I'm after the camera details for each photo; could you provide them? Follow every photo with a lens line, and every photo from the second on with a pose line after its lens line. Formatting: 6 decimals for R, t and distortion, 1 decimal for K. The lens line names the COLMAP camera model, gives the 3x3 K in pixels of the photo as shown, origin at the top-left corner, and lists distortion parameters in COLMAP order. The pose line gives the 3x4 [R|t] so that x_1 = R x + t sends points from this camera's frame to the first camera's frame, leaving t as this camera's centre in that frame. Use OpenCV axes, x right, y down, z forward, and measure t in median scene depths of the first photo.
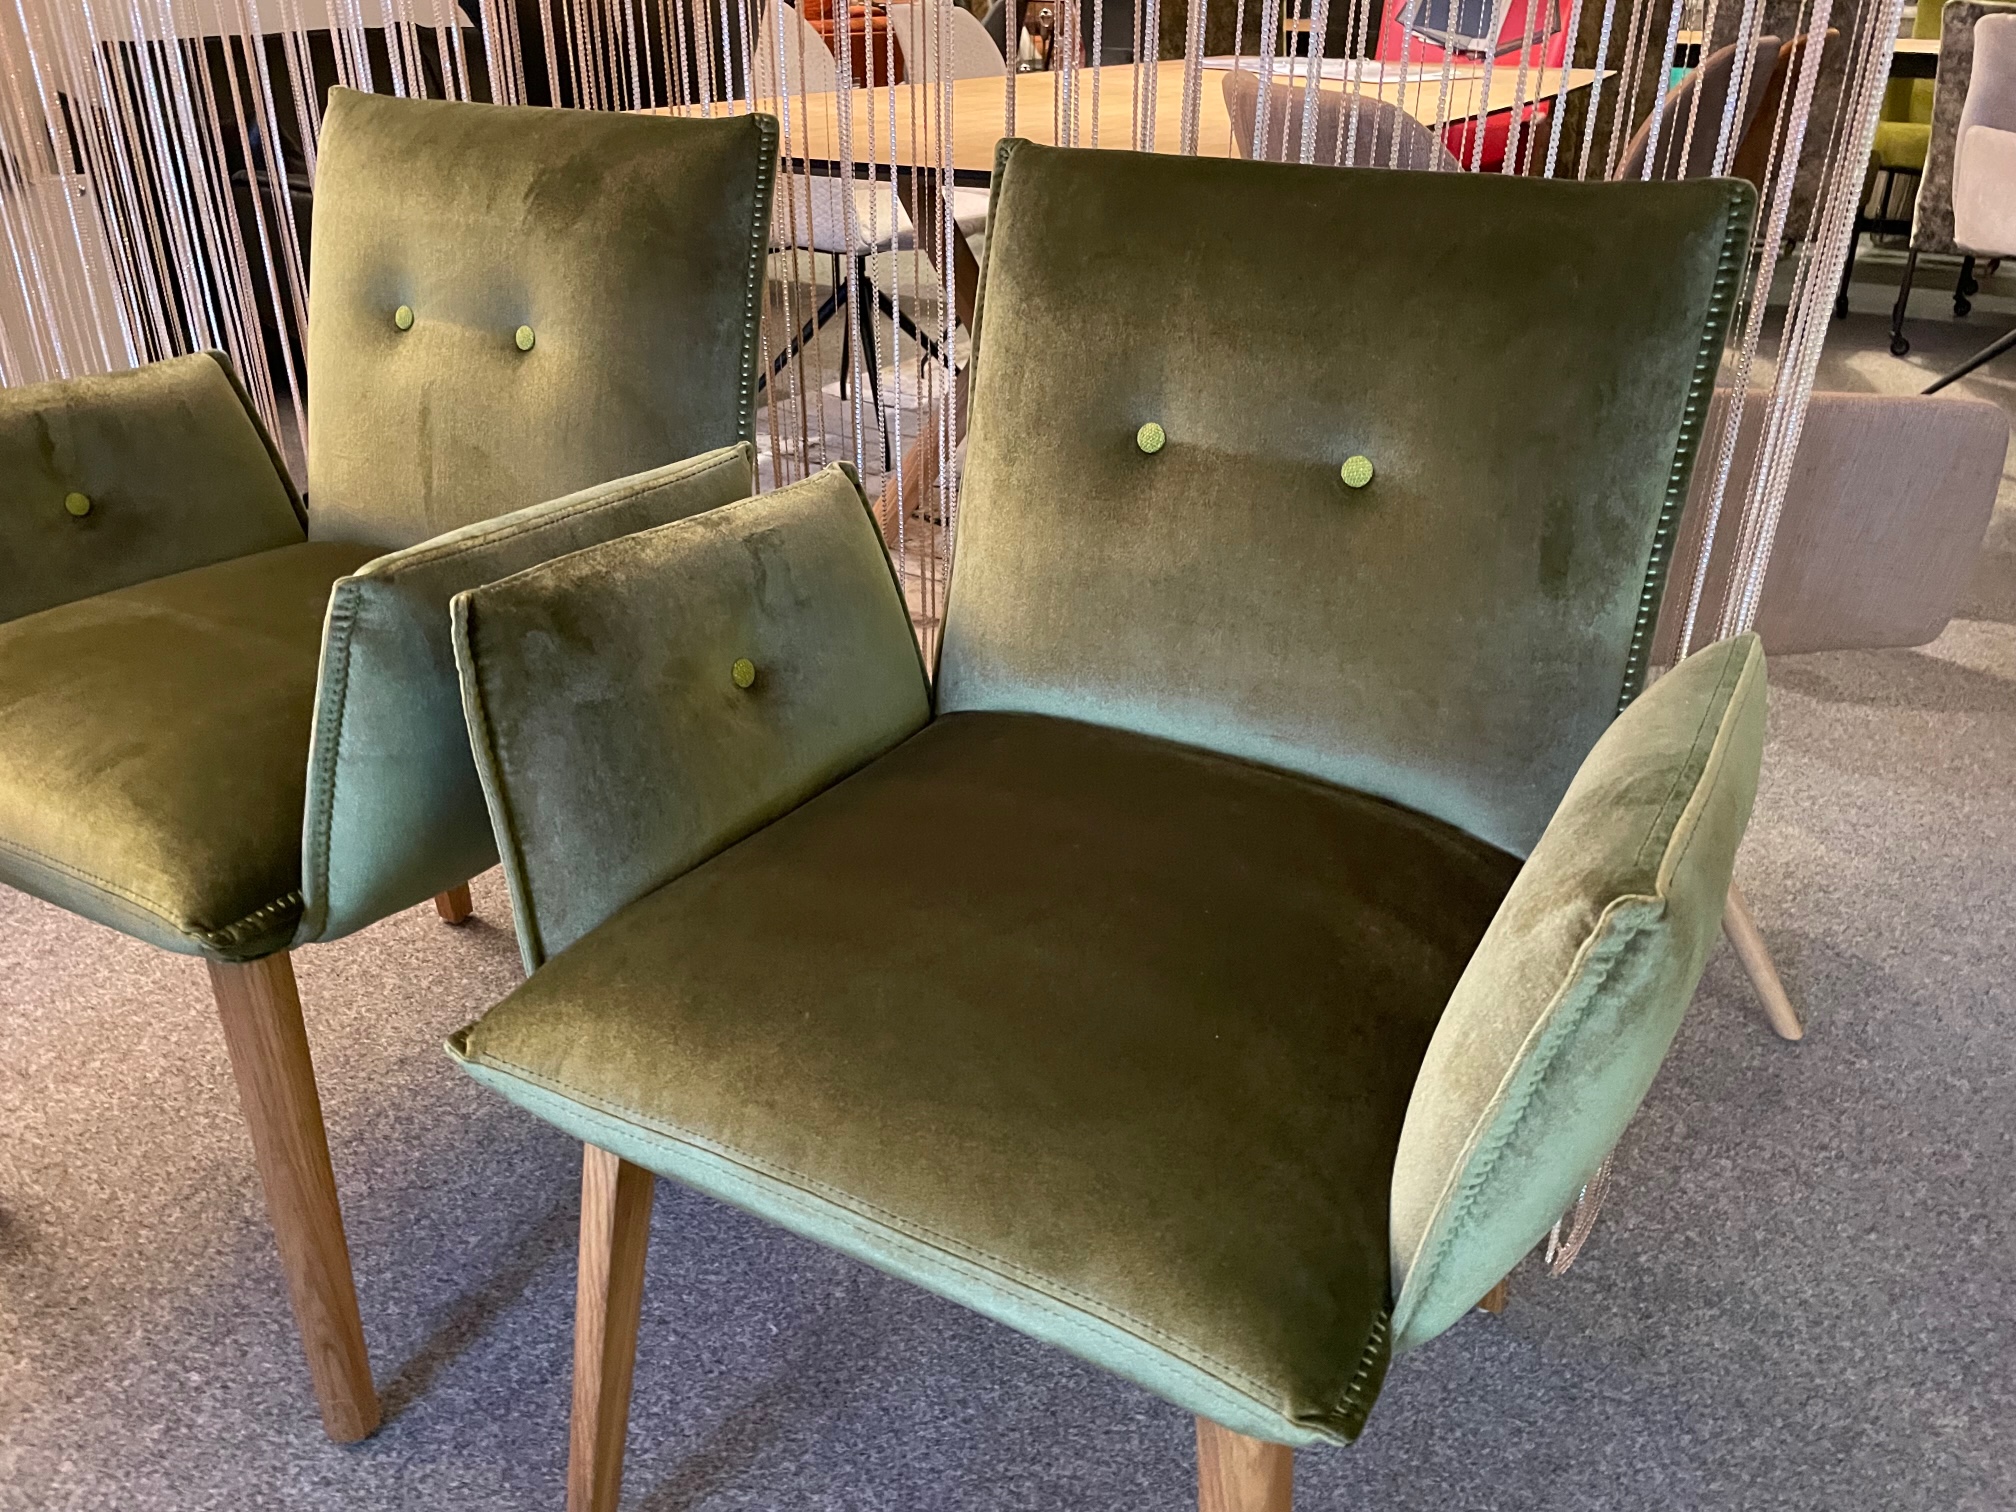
lens RADIAL K [[1559.9, 0, 1008.0], [0, 1559.9, 756.0], [0, 0, 1]] dist [0.079485, -0.106829]
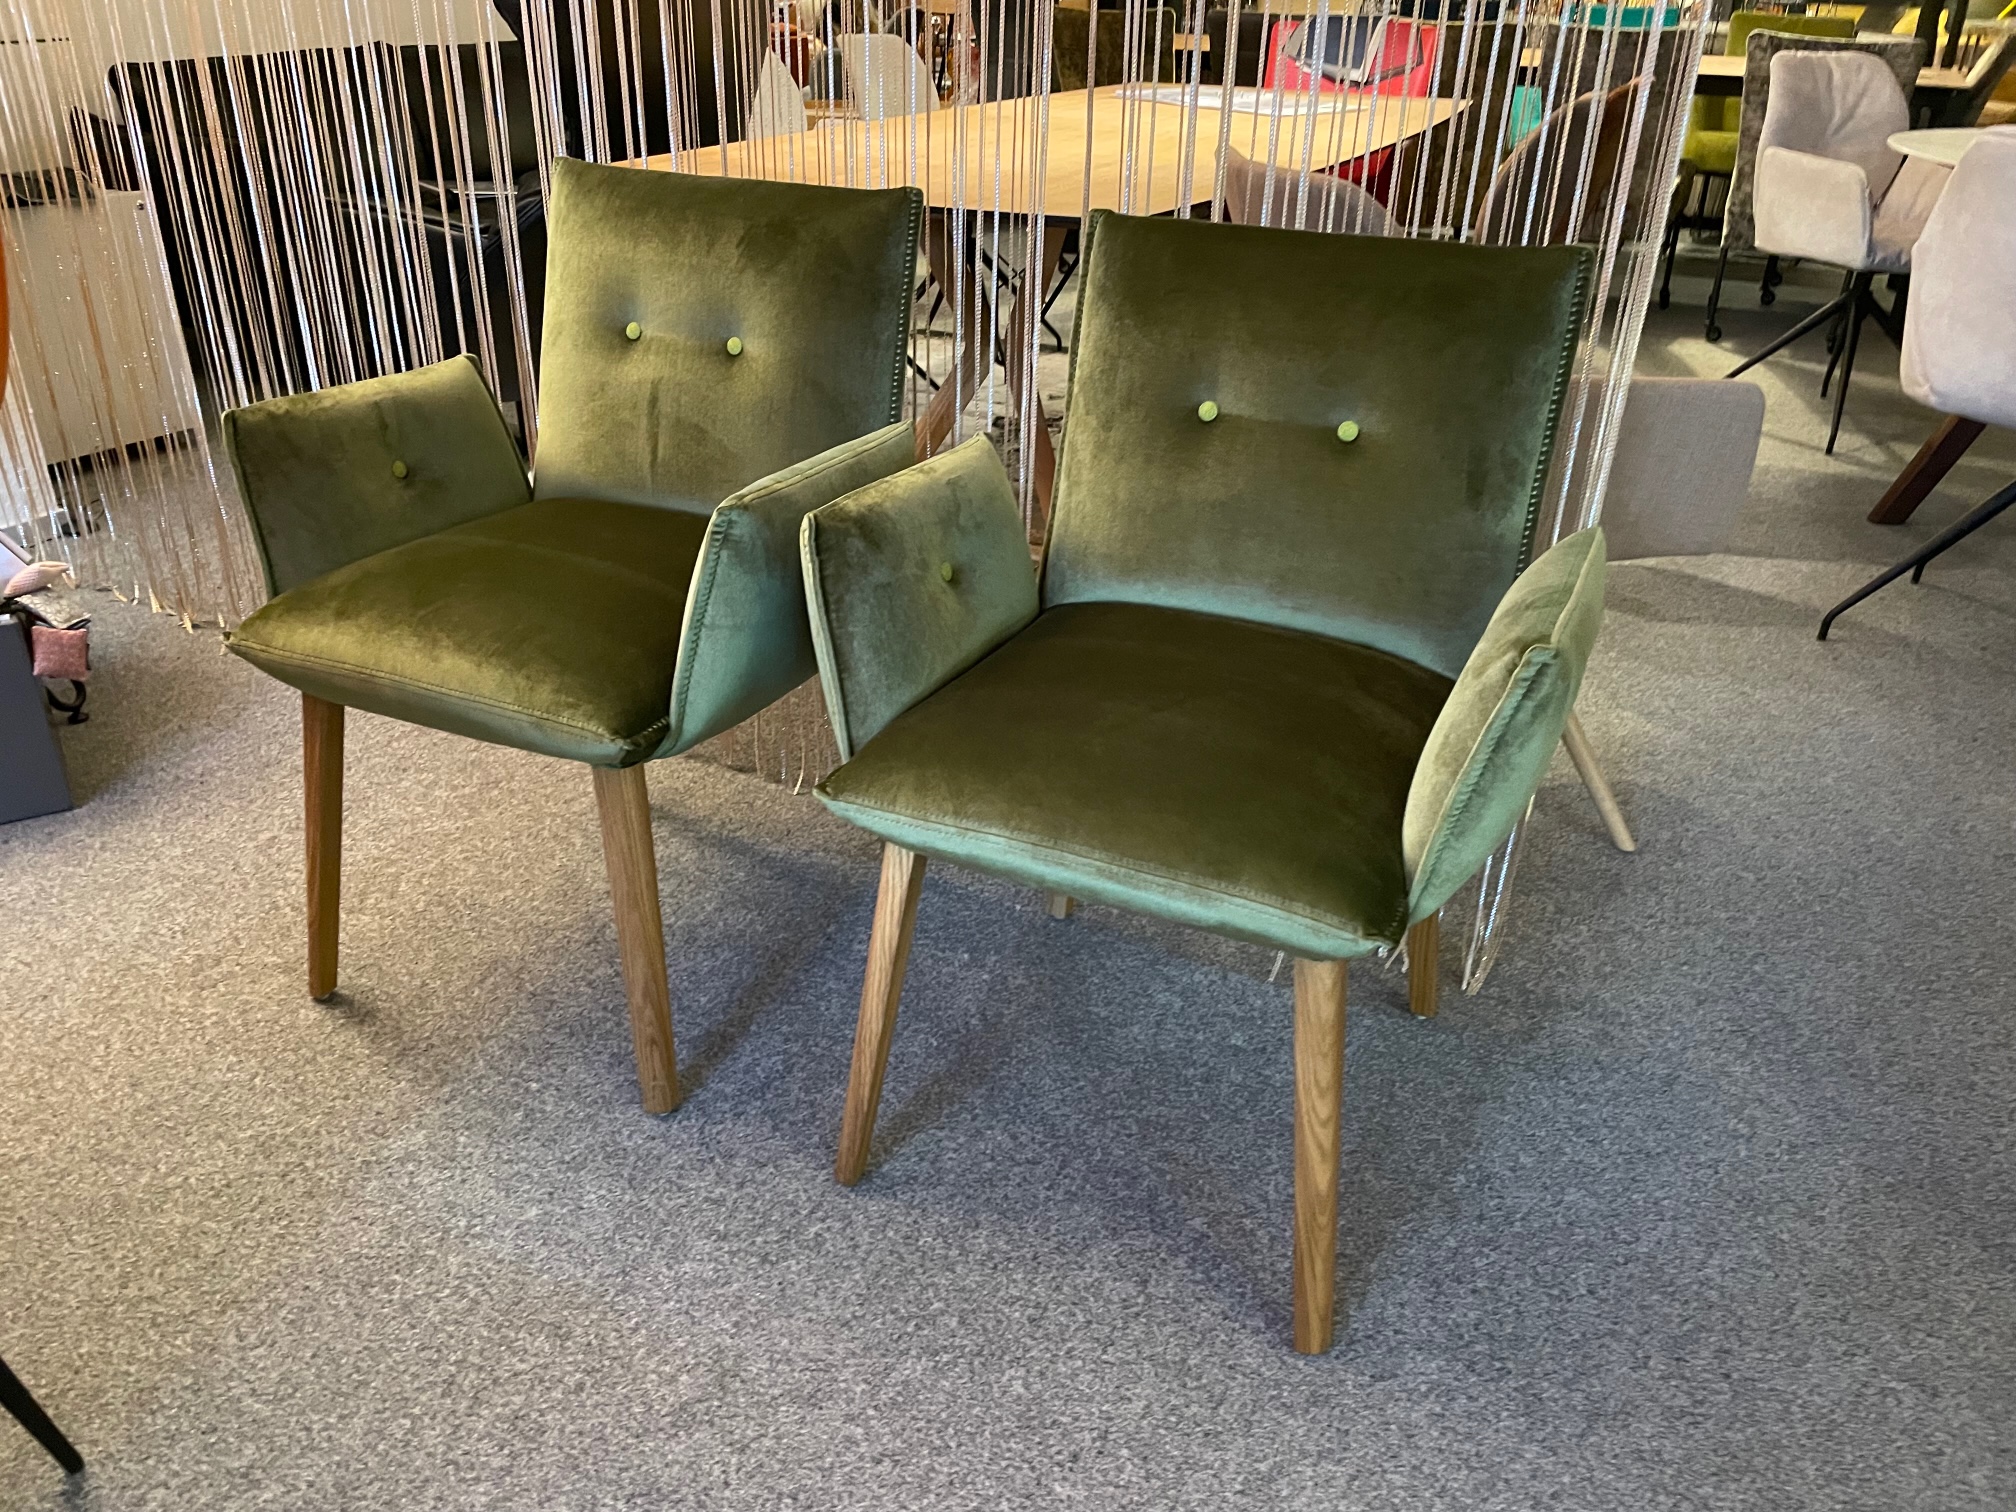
lens RADIAL K [[1518.6, 0, 988.0], [0, 1518.6, 747.8], [0, 0, 1]] dist [0.094676, -0.119288]
pose [[0.997598, -0.023323, 0.065228, -0.218393], [0.022731, 0.999694, 0.009803, 0.099501], [-0.065437, -0.008297, 0.997822, -0.449087]]
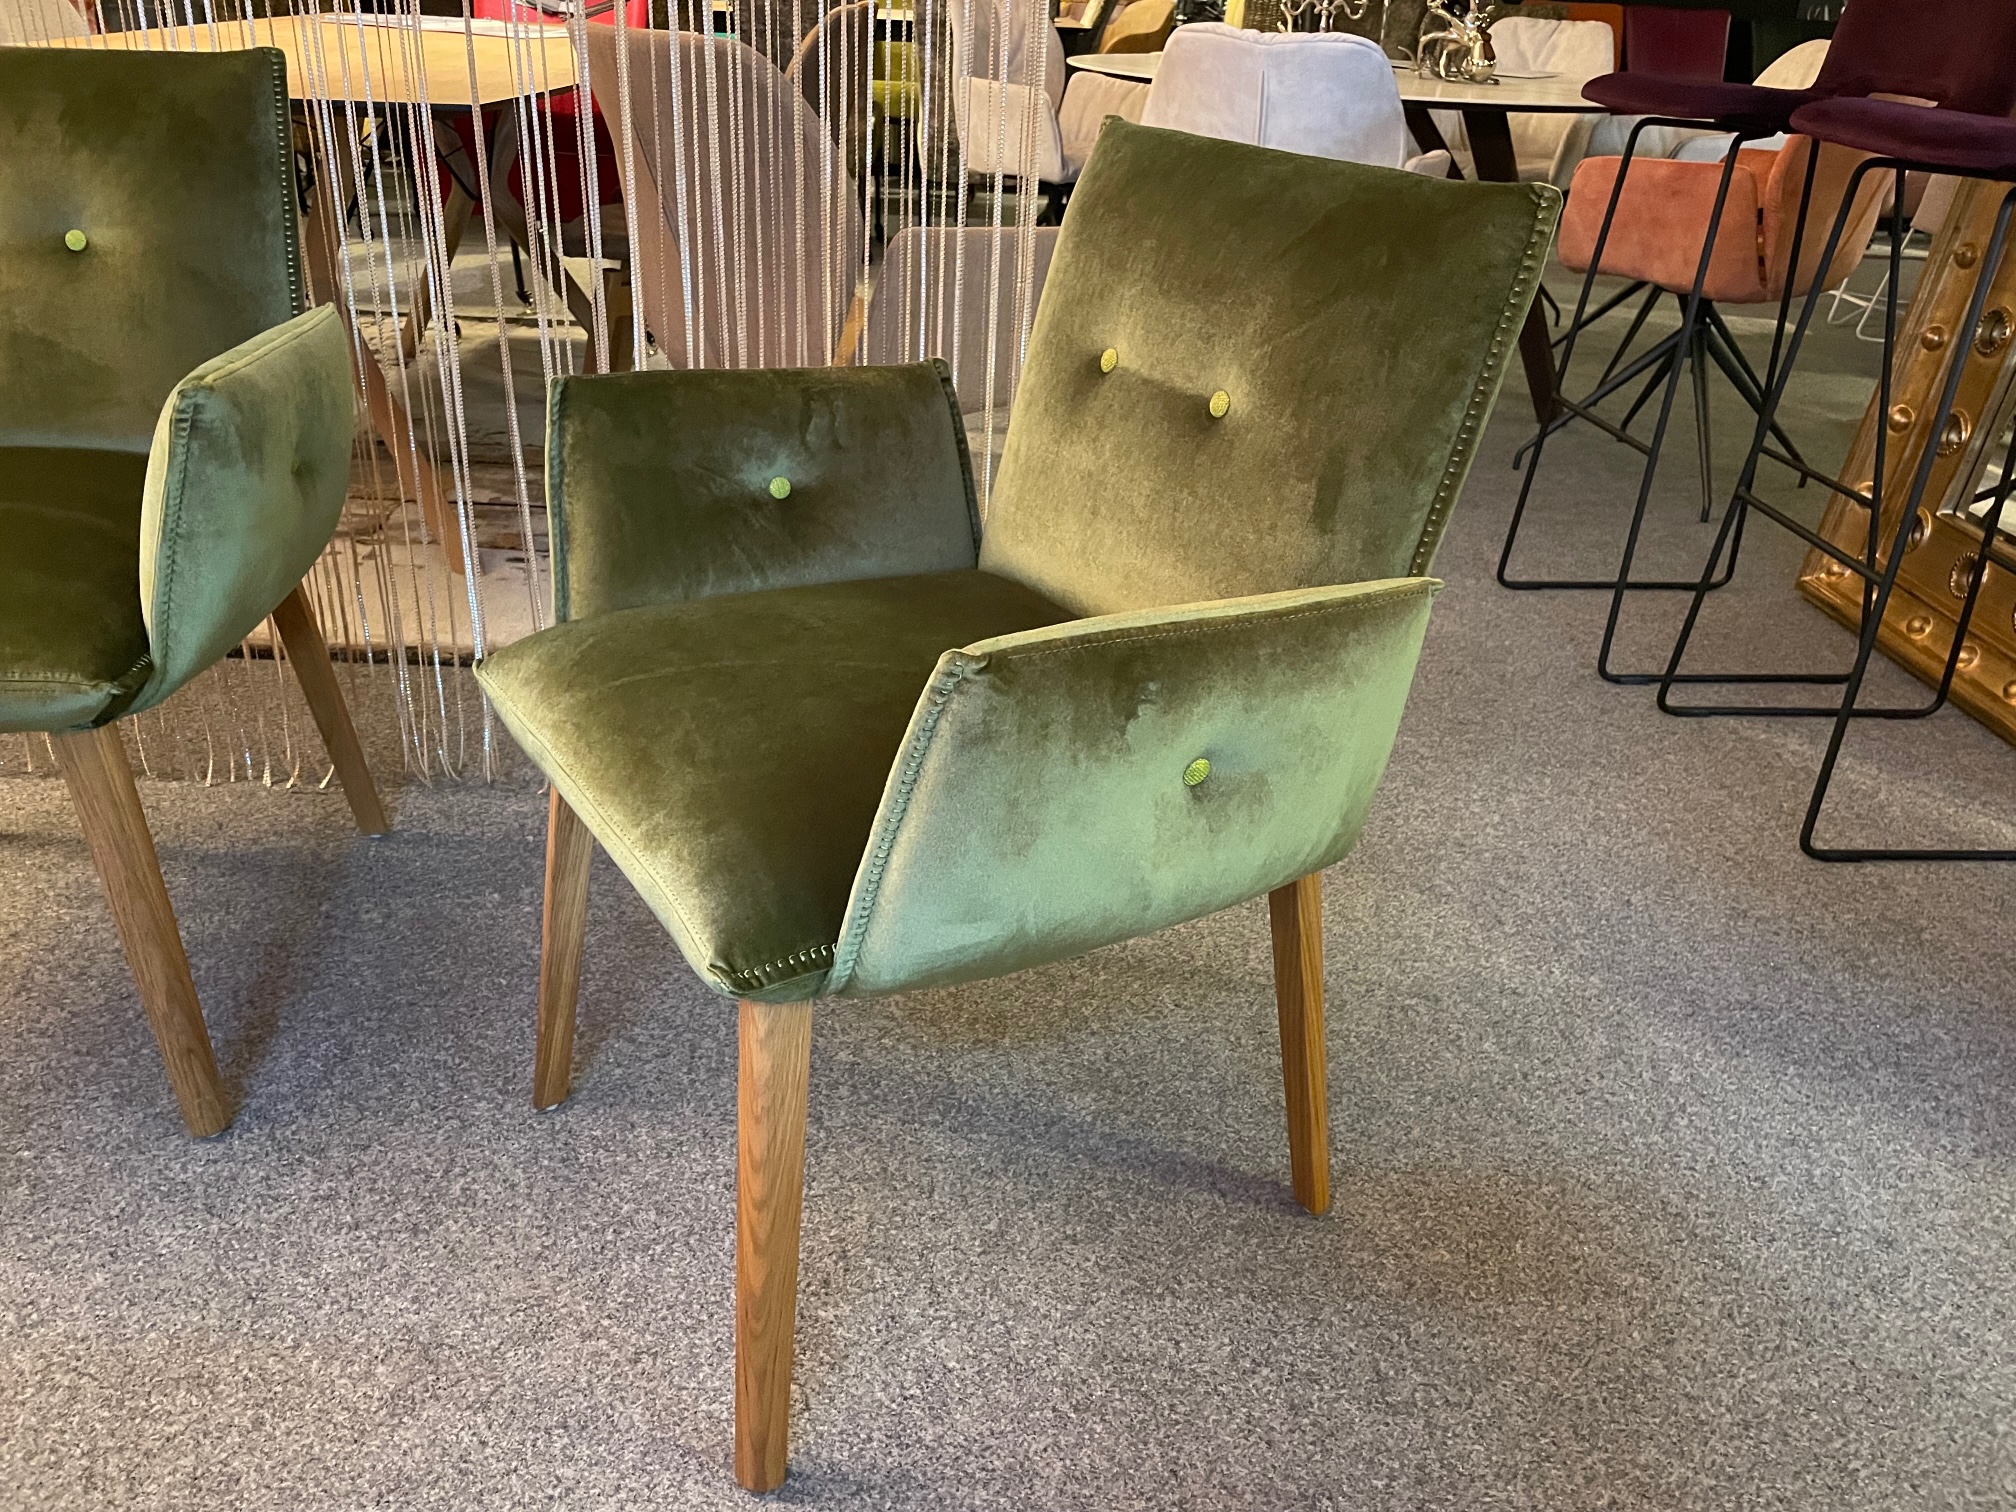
lens RADIAL K [[1518.6, 0, 988.0], [0, 1518.6, 747.8], [0, 0, 1]] dist [0.094676, -0.119288]
pose [[0.842030, -0.222567, 0.491376, -0.466902], [0.211847, 0.974167, 0.078220, 0.188077], [-0.496091, 0.038233, 0.867428, -0.382016]]
